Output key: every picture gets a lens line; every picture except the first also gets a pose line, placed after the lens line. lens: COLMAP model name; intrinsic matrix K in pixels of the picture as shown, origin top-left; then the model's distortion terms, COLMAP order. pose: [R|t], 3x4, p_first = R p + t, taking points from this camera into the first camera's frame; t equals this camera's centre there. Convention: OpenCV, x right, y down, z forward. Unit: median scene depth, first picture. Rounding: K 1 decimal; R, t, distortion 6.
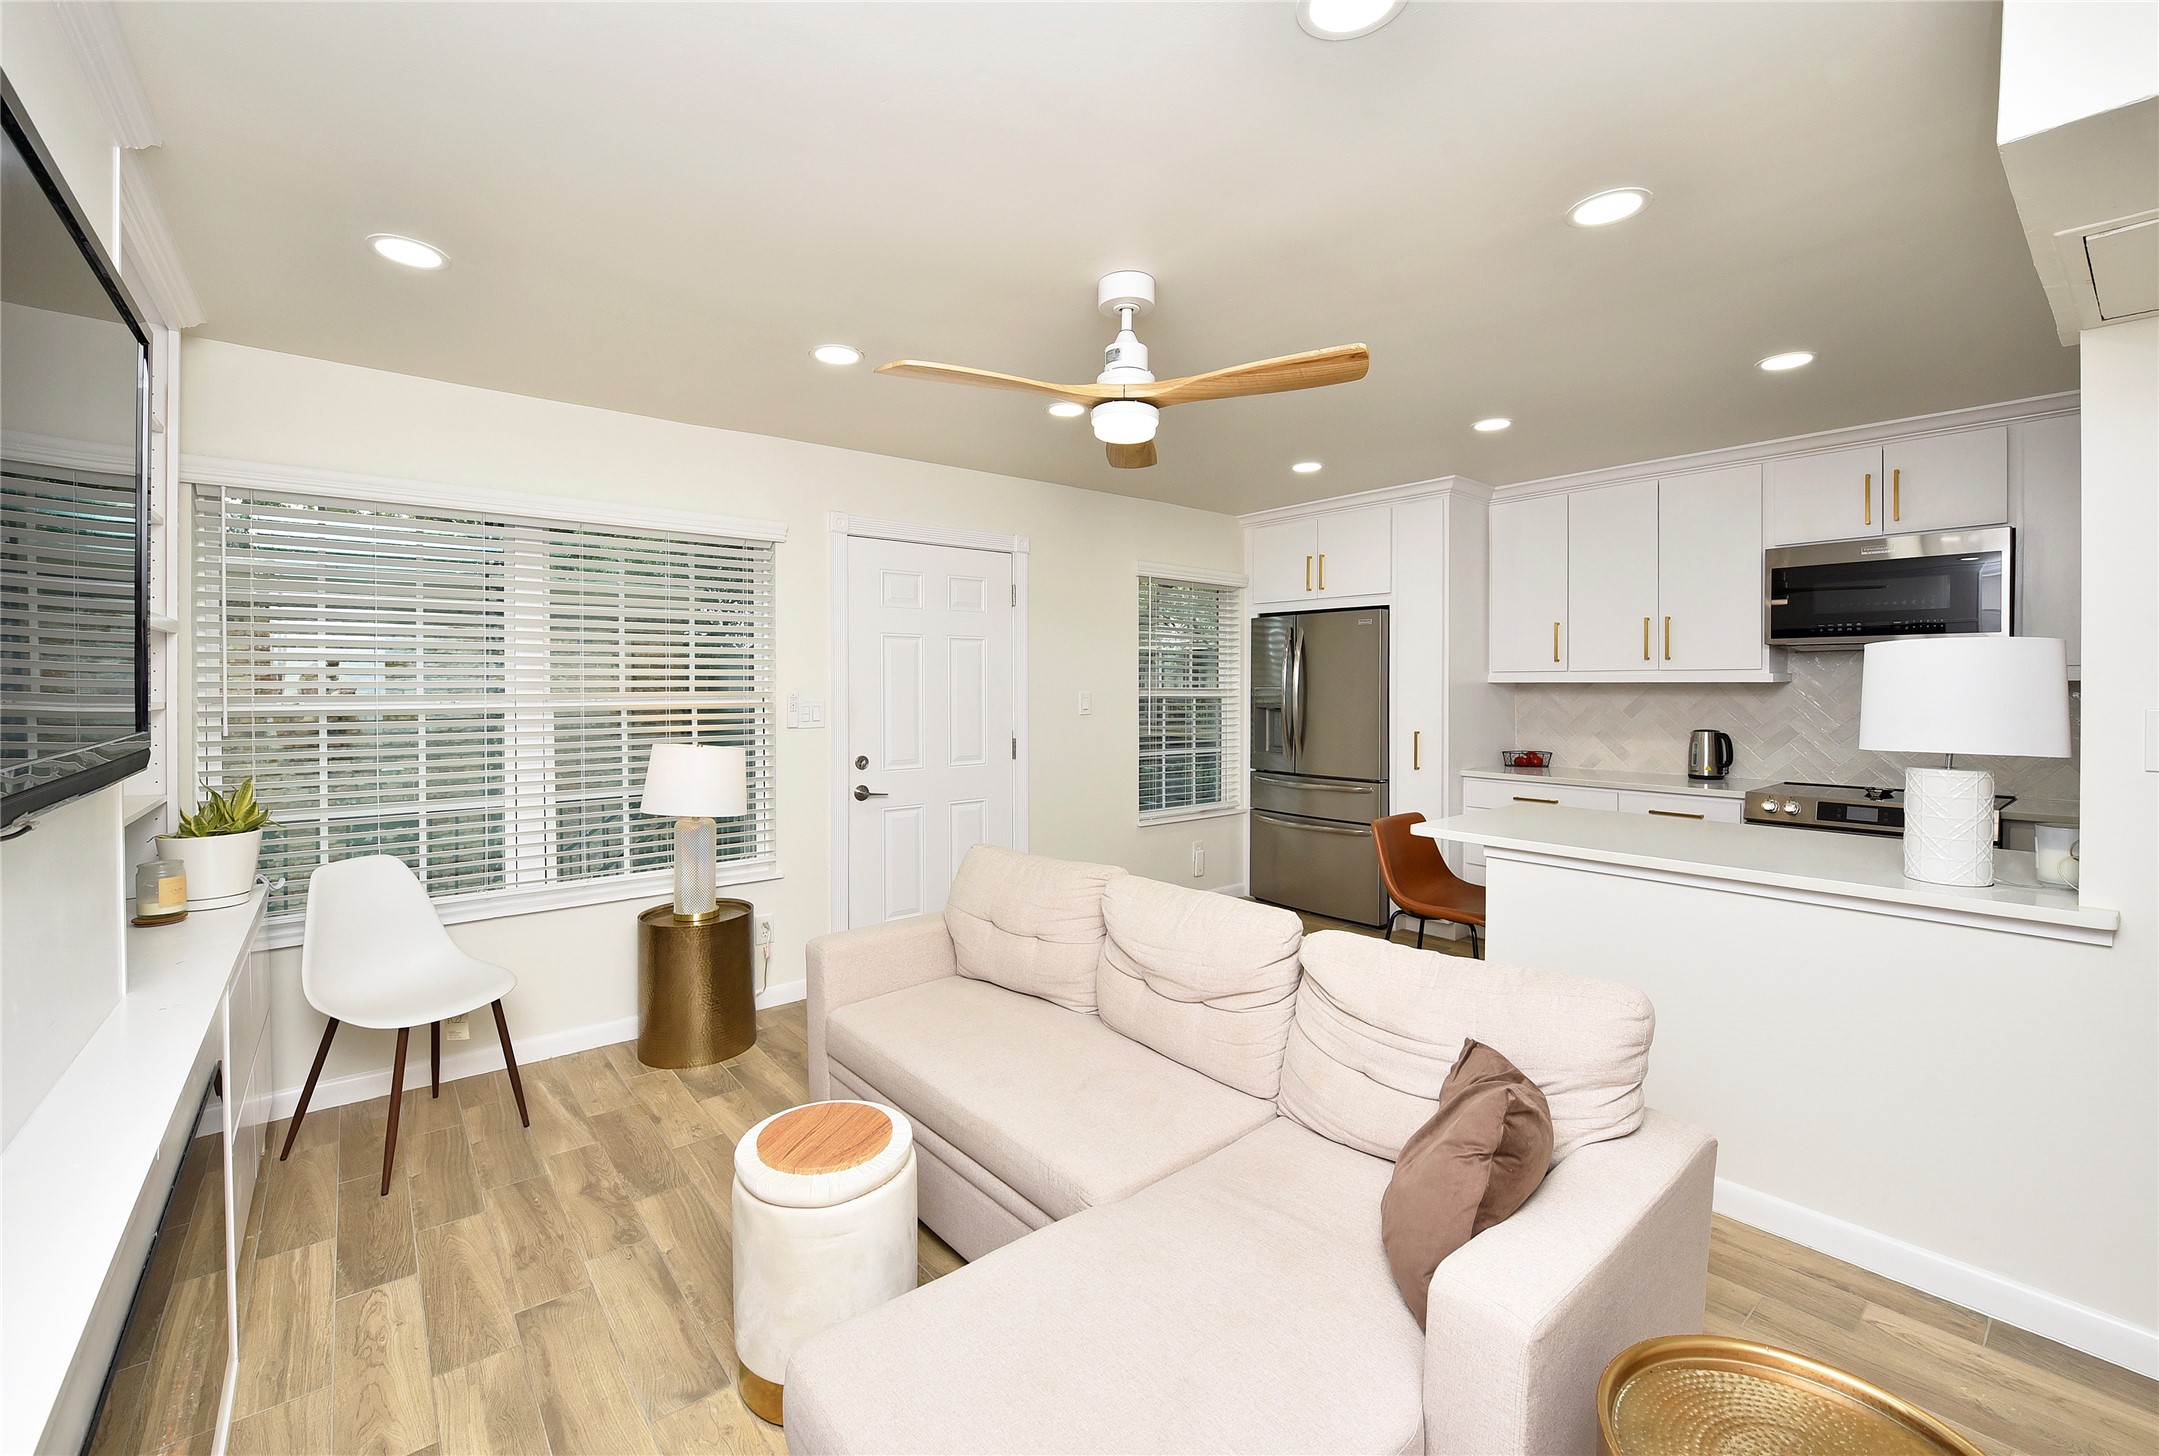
lens RADIAL K [[894.7, 0, 1075.0], [0, 894.7, 683.4], [0, 0, 1]] dist [0.000820, -0.000059]
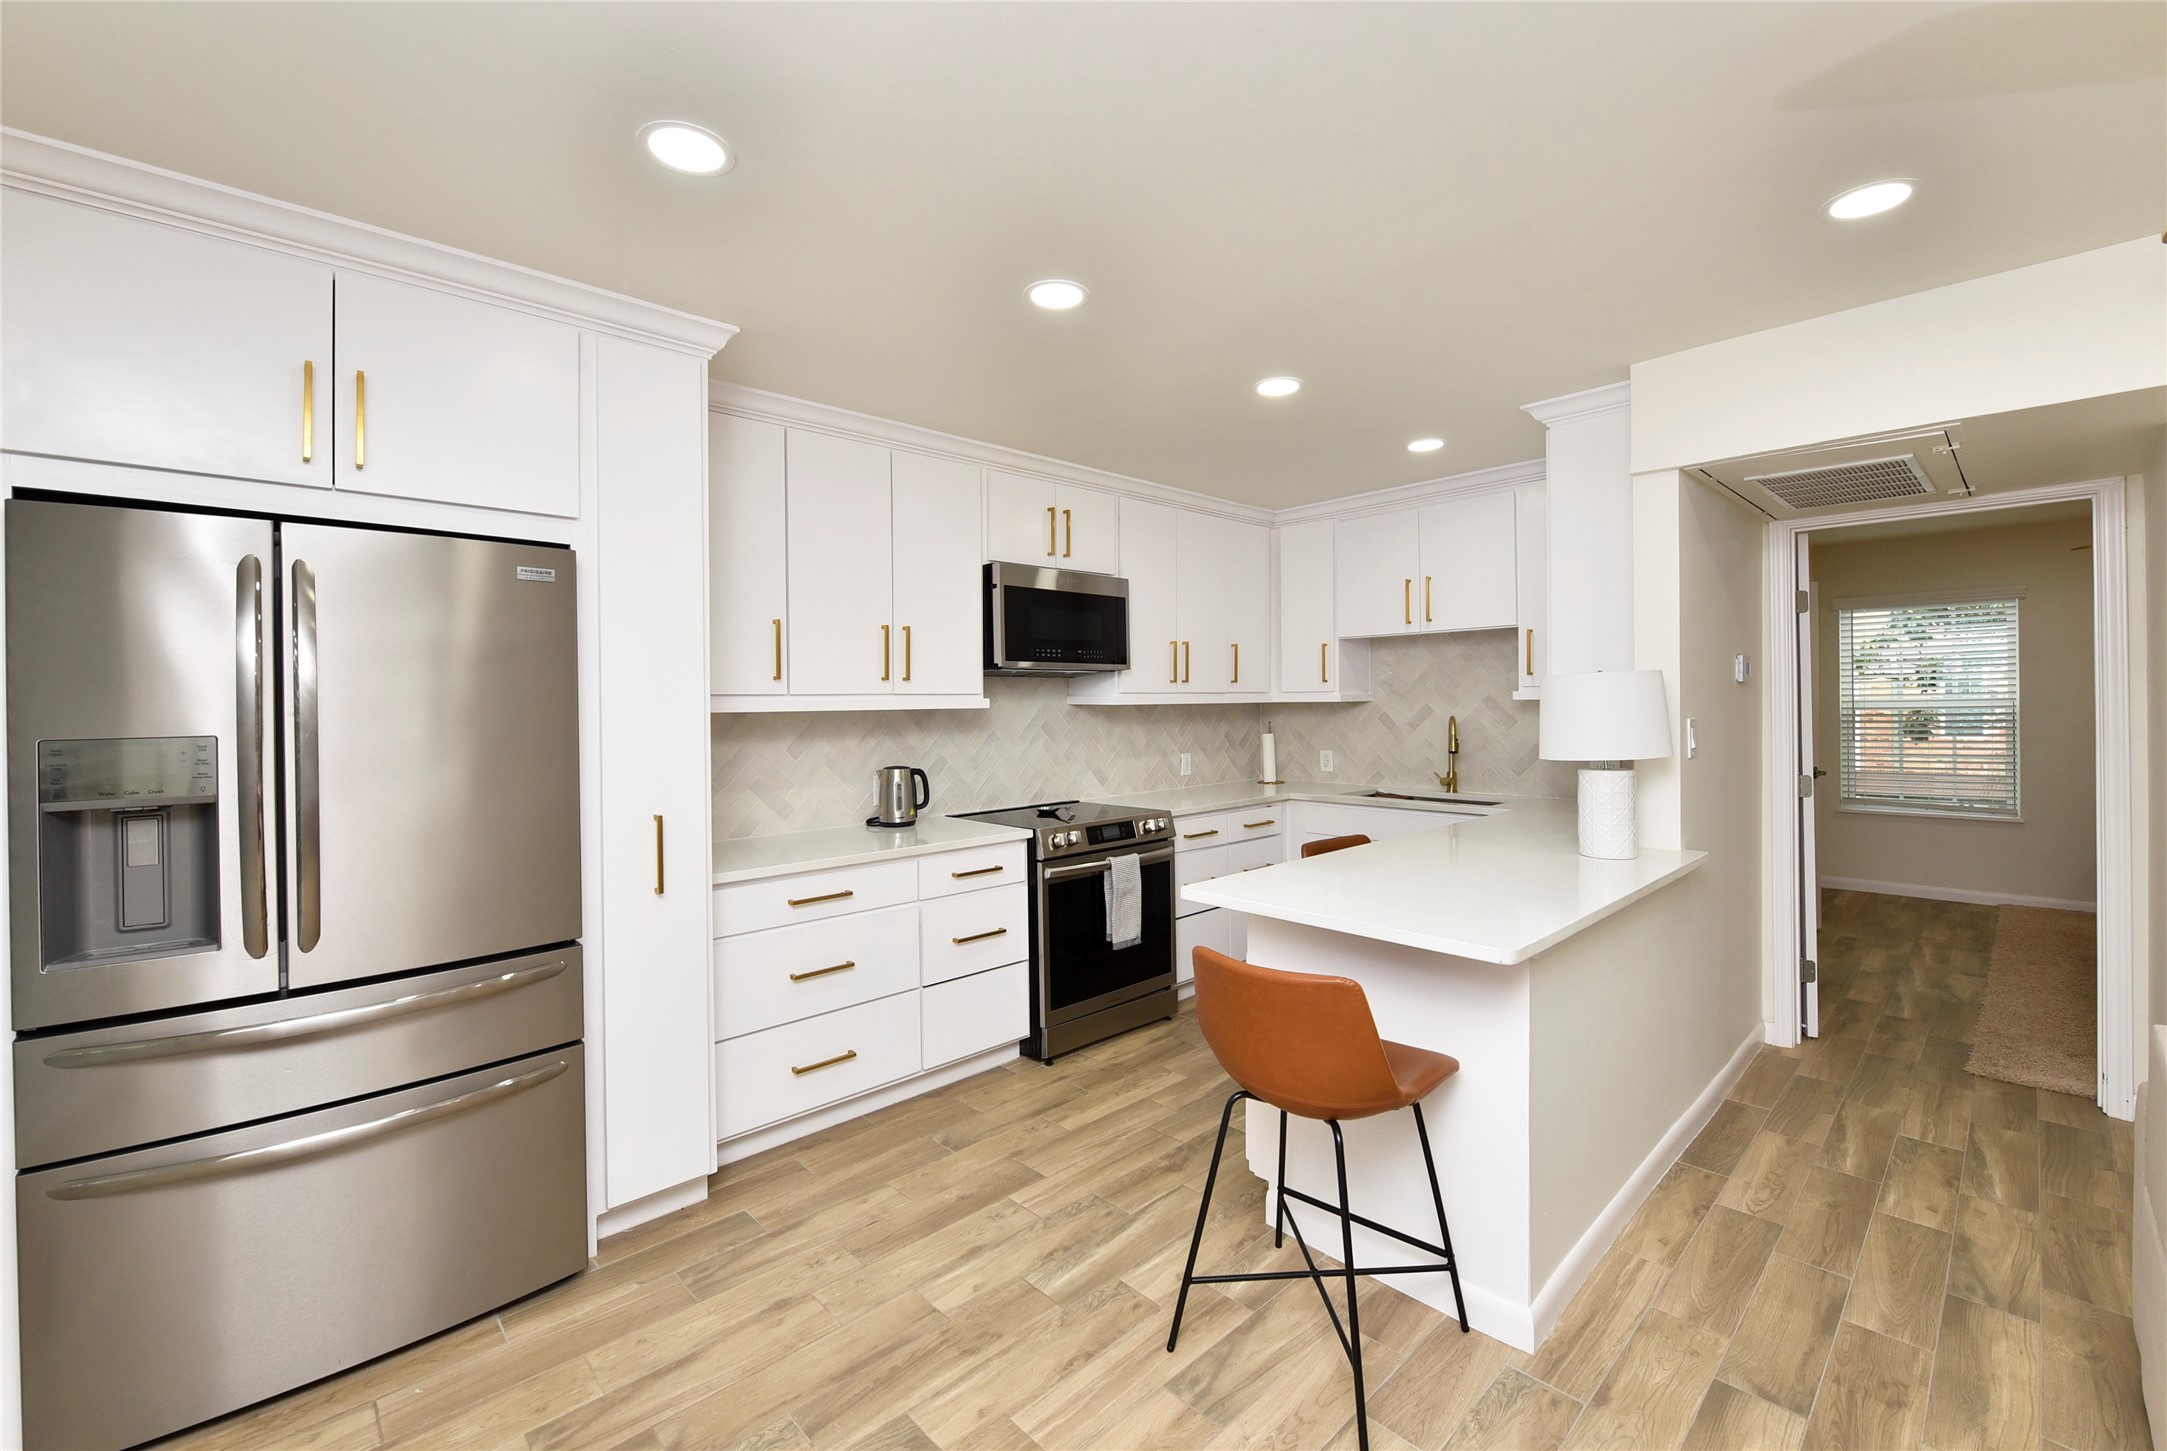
lens RADIAL K [[903.6, 0, 1080.2], [0, 903.6, 702.4], [0, 0, 1]] dist [-0.002289, -0.000541]
pose [[-0.068488, -0.001158, 0.997651, -0.214833], [0.010370, 0.999944, 0.001873, -0.010377], [-0.997598, 0.010474, -0.068472, 1.398721]]
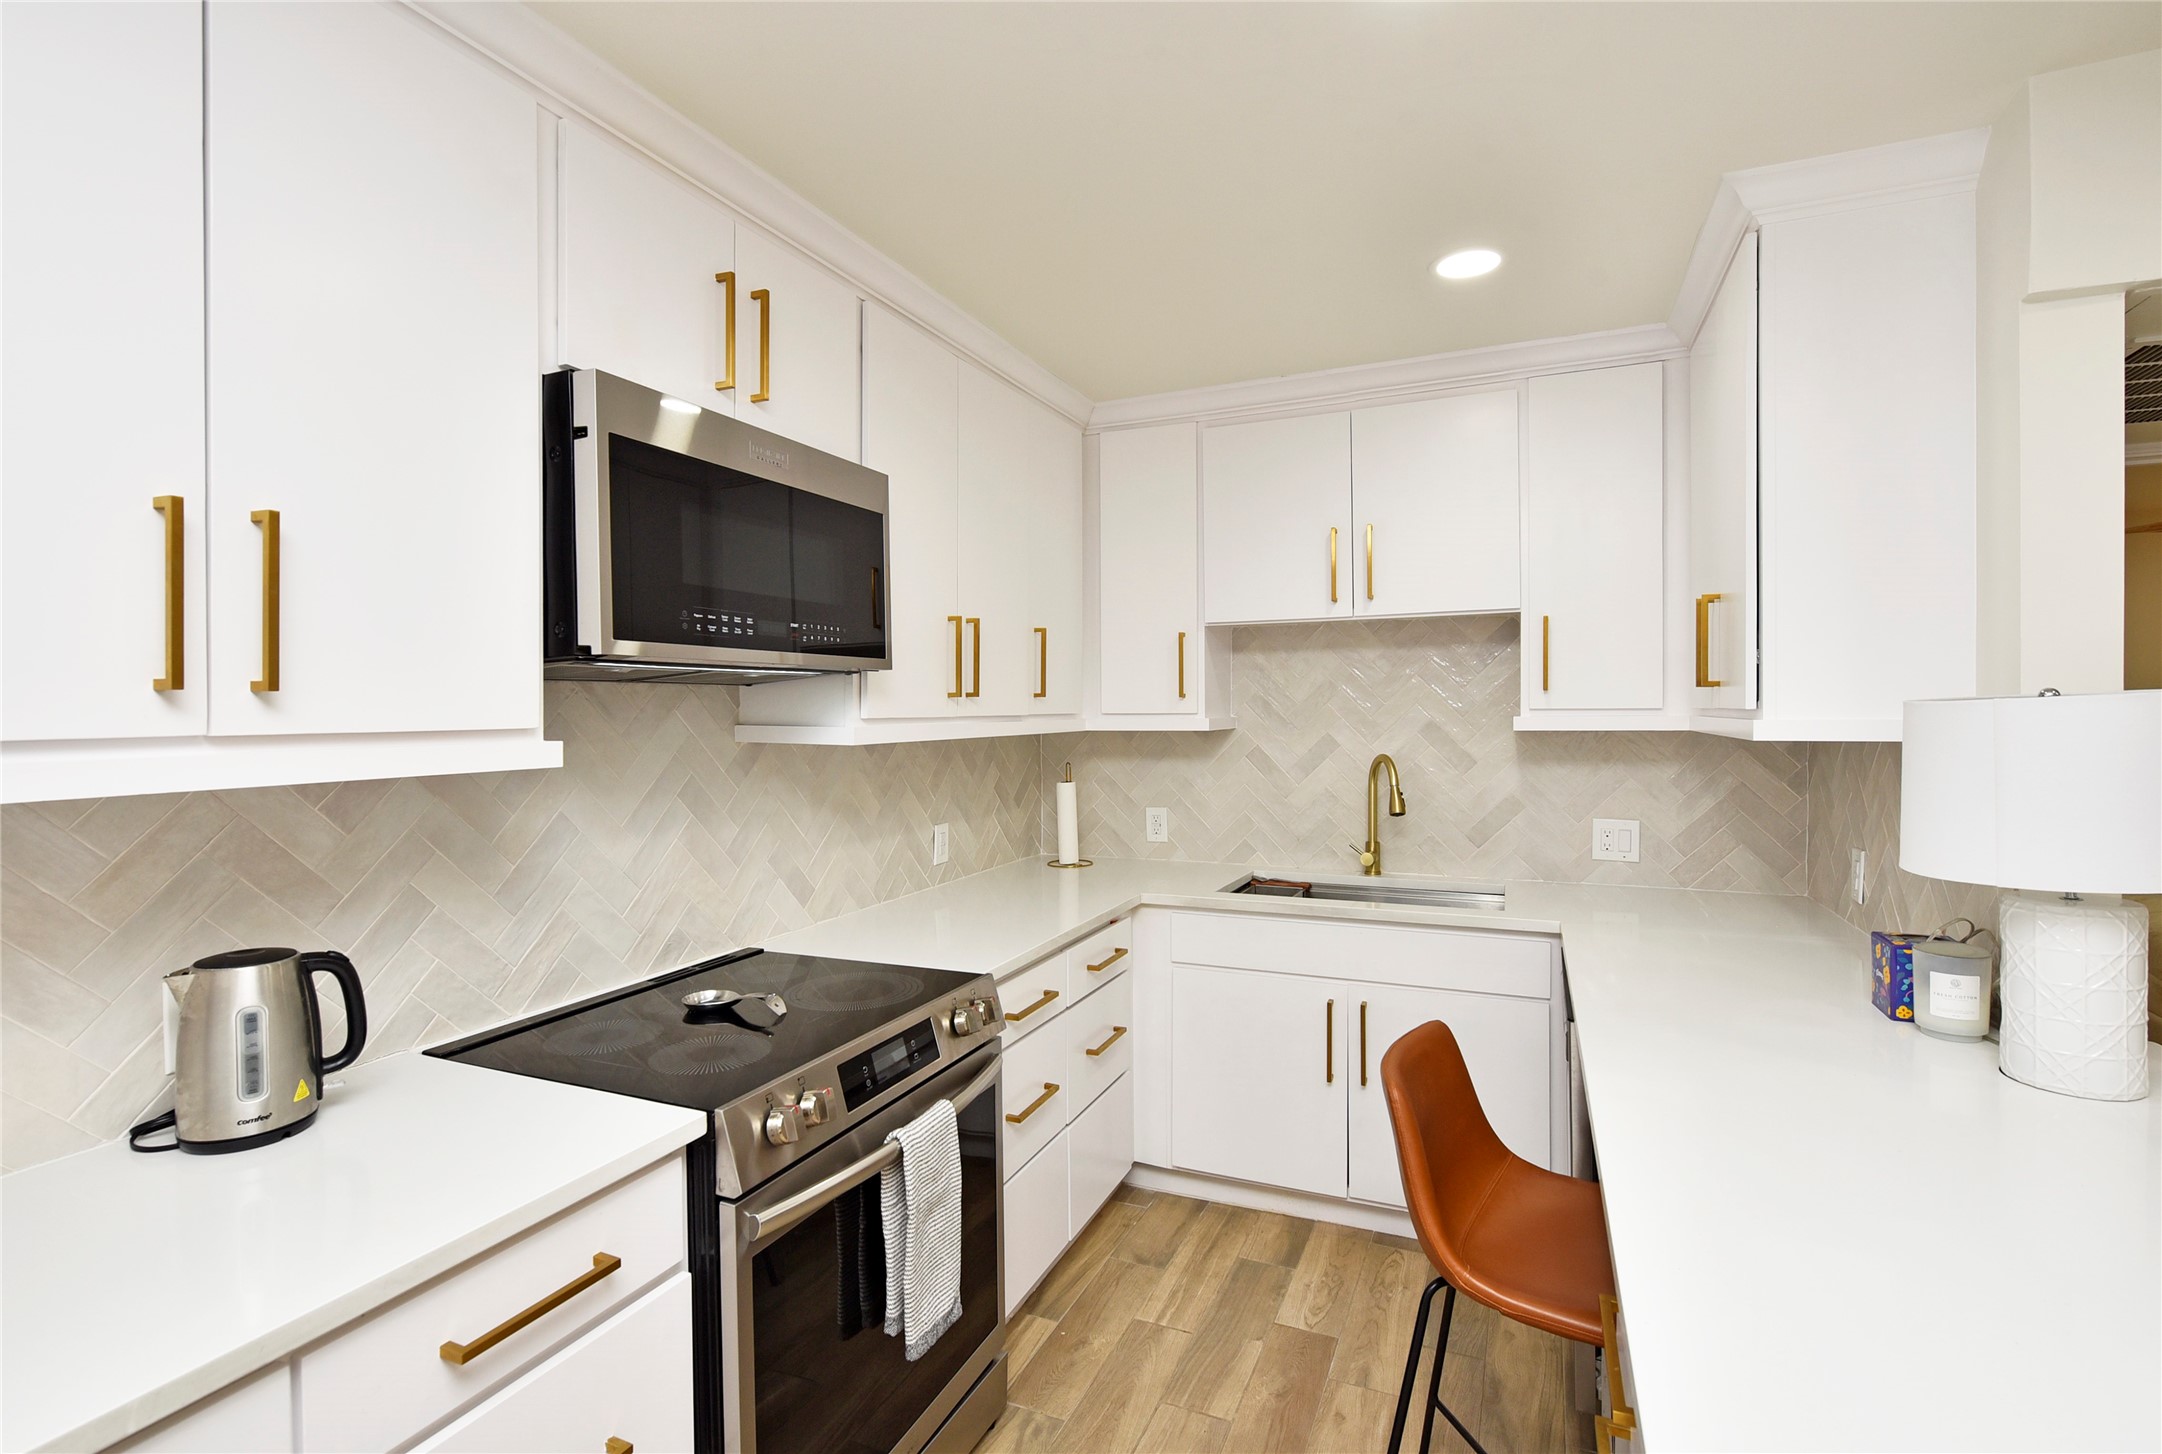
lens RADIAL K [[1020.8, 0, 1080.8], [0, 1020.8, 714.5], [0, 0, 1]] dist [-0.002456, -0.000604]
pose [[-0.460148, -0.005019, 0.887828, 0.503048], [0.005843, 0.999945, 0.008682, -0.032629], [-0.887823, 0.009183, -0.460093, 1.445695]]
